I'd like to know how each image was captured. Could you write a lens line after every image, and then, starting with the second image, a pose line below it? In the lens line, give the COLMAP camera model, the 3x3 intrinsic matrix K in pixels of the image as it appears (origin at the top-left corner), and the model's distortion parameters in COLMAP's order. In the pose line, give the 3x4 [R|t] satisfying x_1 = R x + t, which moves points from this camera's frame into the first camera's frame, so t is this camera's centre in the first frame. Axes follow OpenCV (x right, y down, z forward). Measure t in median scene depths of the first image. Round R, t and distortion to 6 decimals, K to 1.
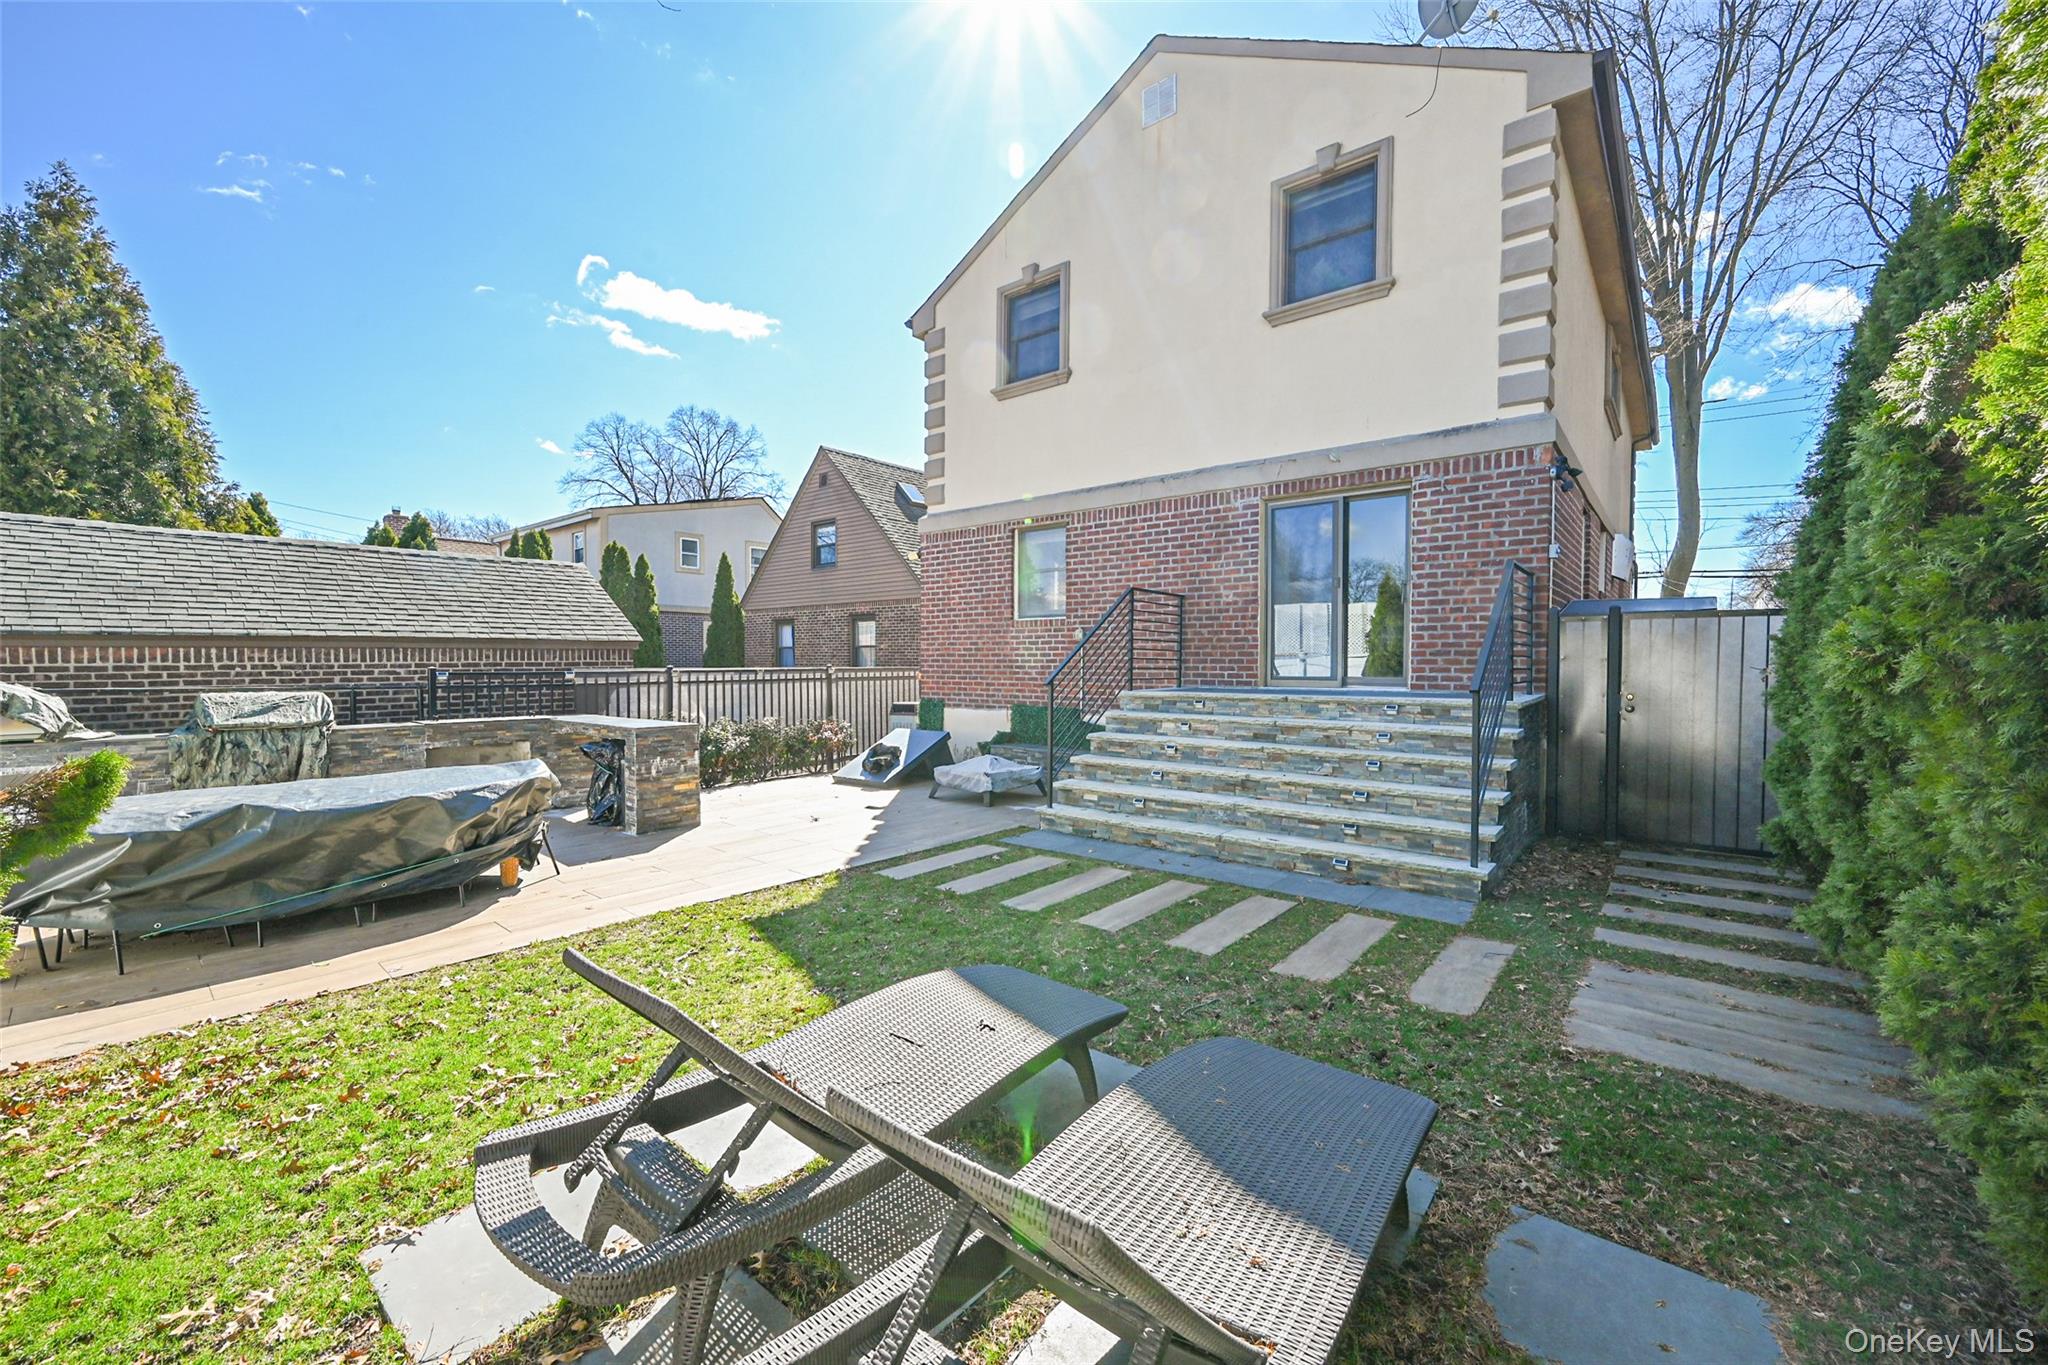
lens RADIAL K [[802.5, 0, 1031.0], [0, 802.5, 680.6], [0, 0, 1]] dist [-0.009189, 0.000136]
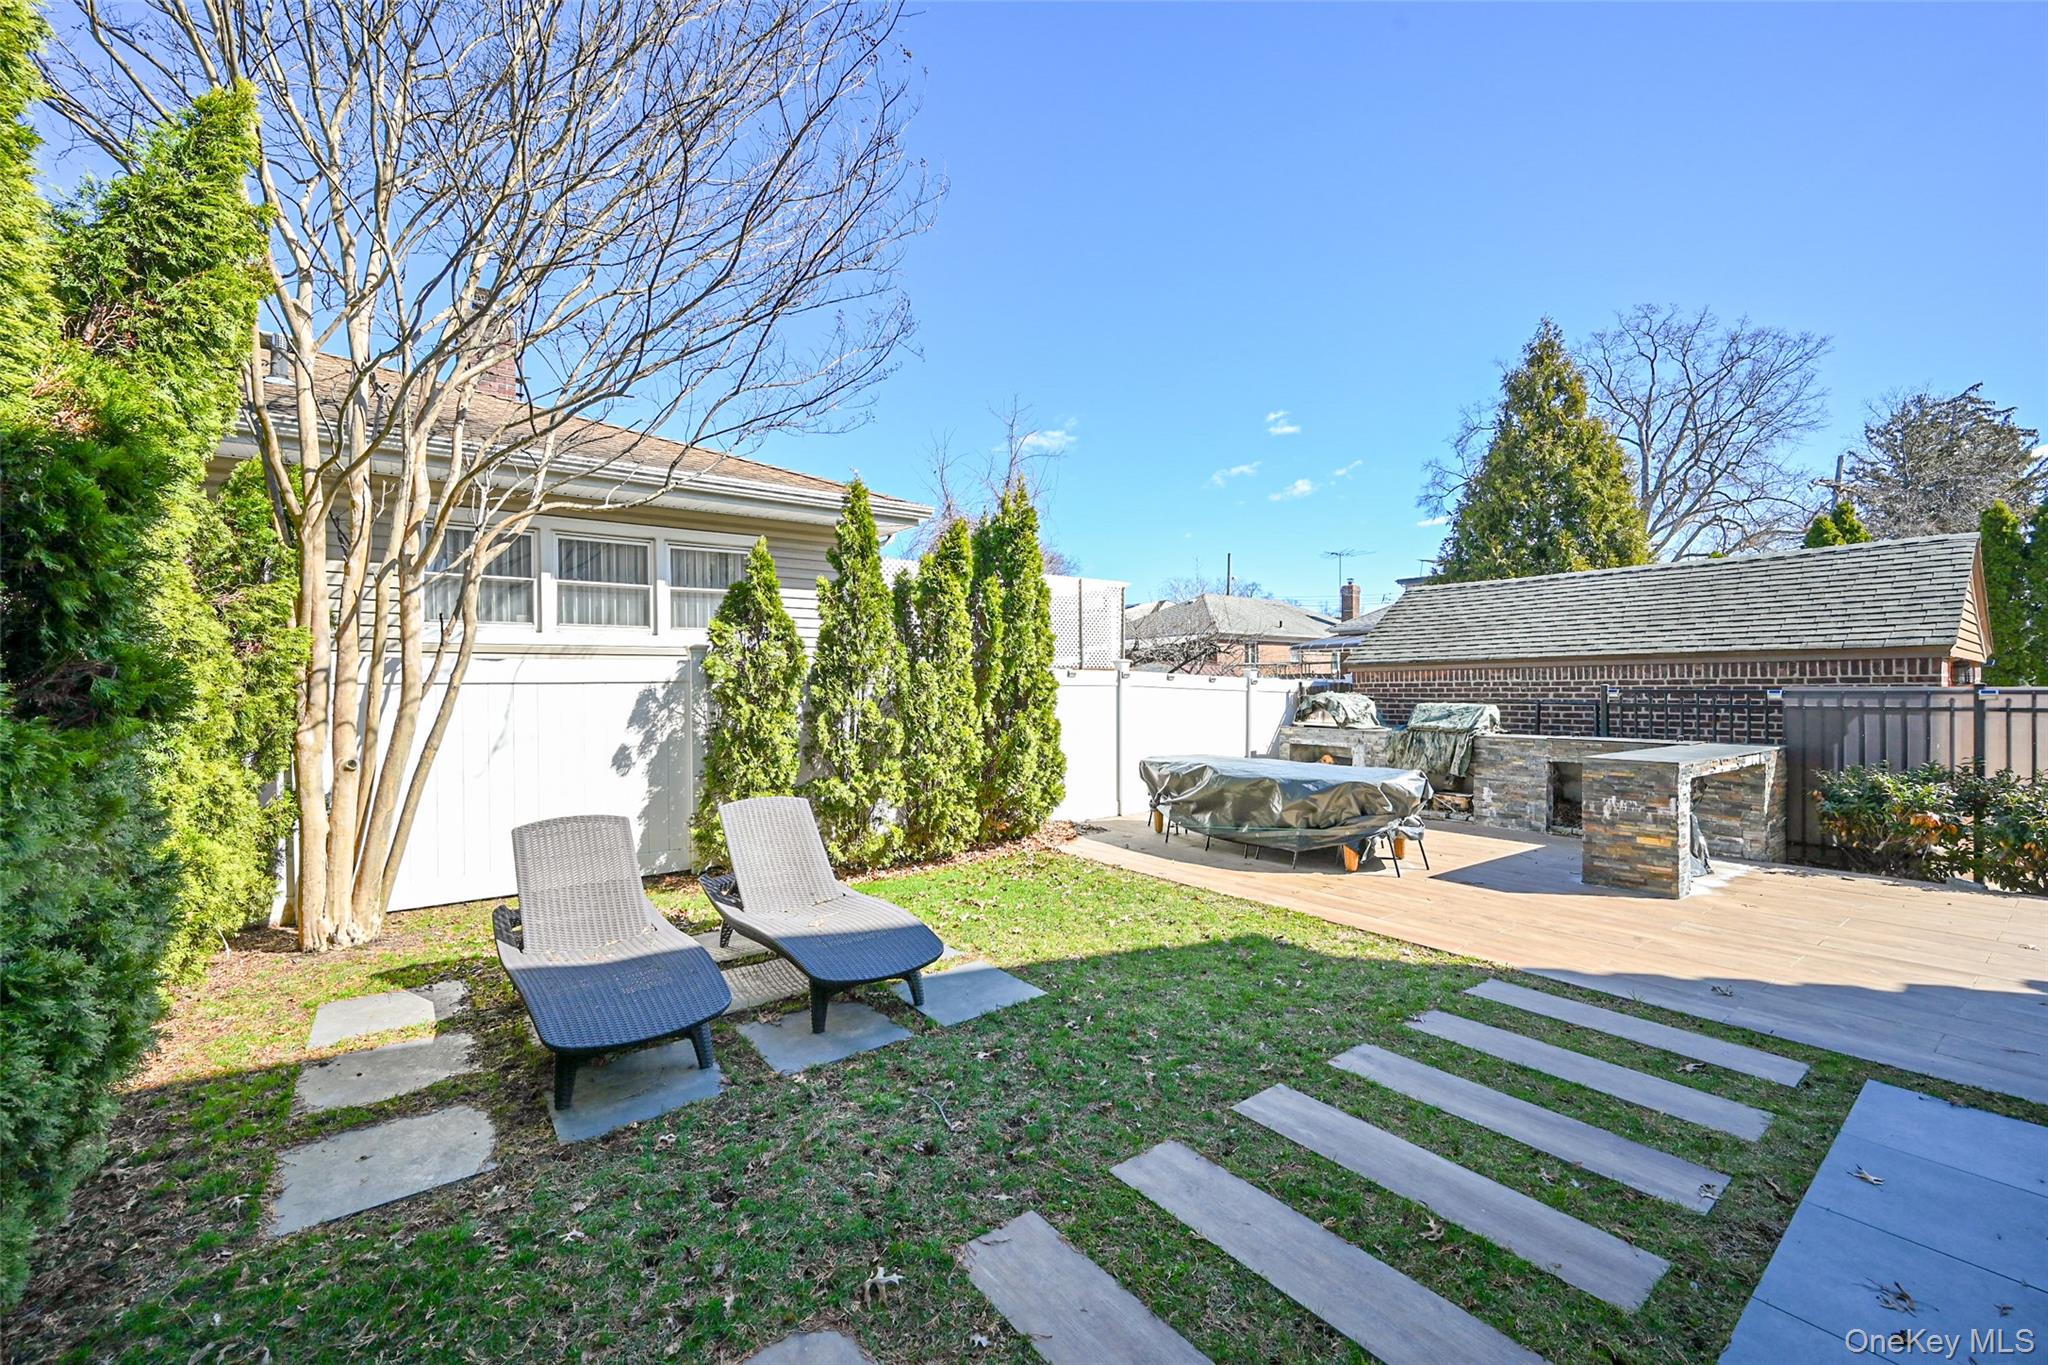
lens RADIAL K [[802.5, 0, 1030.7], [0, 802.5, 682.6], [0, 0, 1]] dist [-0.009189, 0.000136]
pose [[-0.233399, 0.003358, -0.972375, 0.479207], [-0.012136, 0.999906, 0.006366, -0.019670], [0.972305, 0.013286, -0.233336, 0.618473]]
